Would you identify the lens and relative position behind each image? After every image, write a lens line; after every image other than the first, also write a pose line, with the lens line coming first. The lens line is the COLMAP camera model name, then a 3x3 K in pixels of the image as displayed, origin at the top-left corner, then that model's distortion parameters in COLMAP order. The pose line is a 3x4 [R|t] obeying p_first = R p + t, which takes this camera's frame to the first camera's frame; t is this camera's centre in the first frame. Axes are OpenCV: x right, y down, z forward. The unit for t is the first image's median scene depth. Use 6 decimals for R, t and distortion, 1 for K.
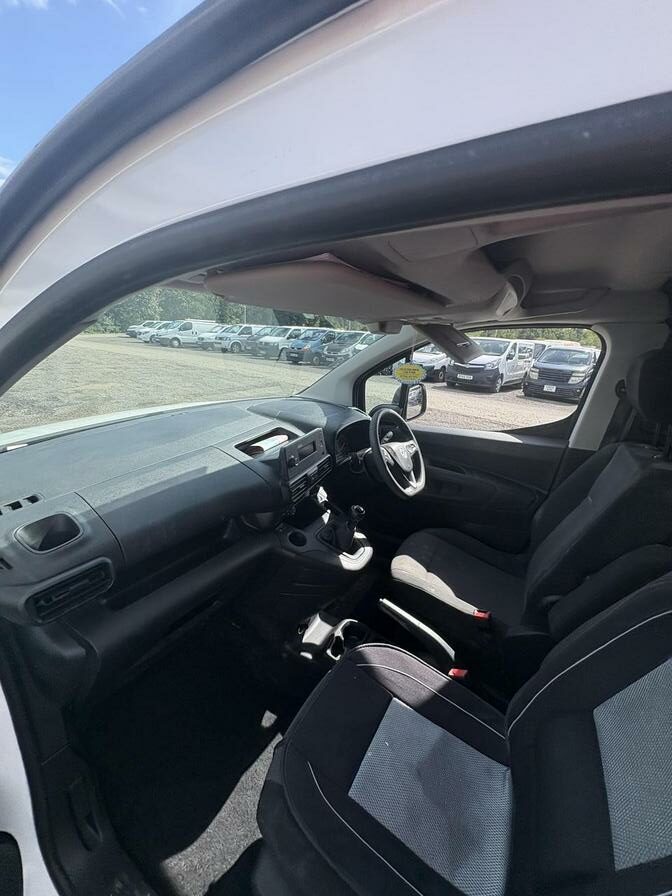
lens RADIAL K [[355.6, 0, 337.9], [0, 355.6, 447.0], [0, 0, 1]] dist [-0.001472, -0.000353]
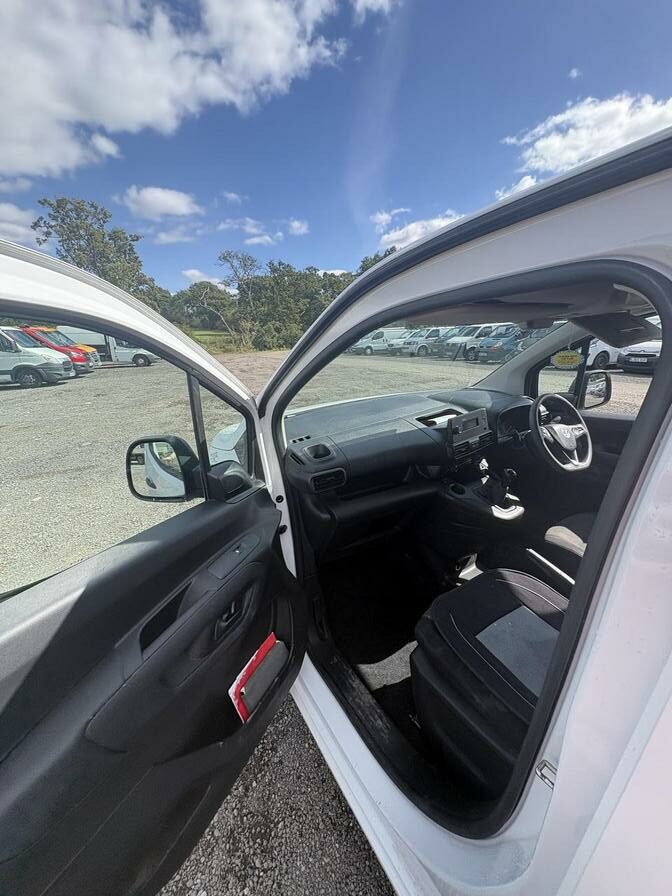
lens RADIAL K [[360.7, 0, 337.2], [0, 360.7, 445.2], [0, 0, 1]] dist [0.000144, 0.000327]
pose [[0.877213, 0.049683, -0.477524, 0.101196], [-0.057475, 0.998346, -0.001709, 0.098679], [0.476649, 0.028945, 0.878617, -0.323138]]
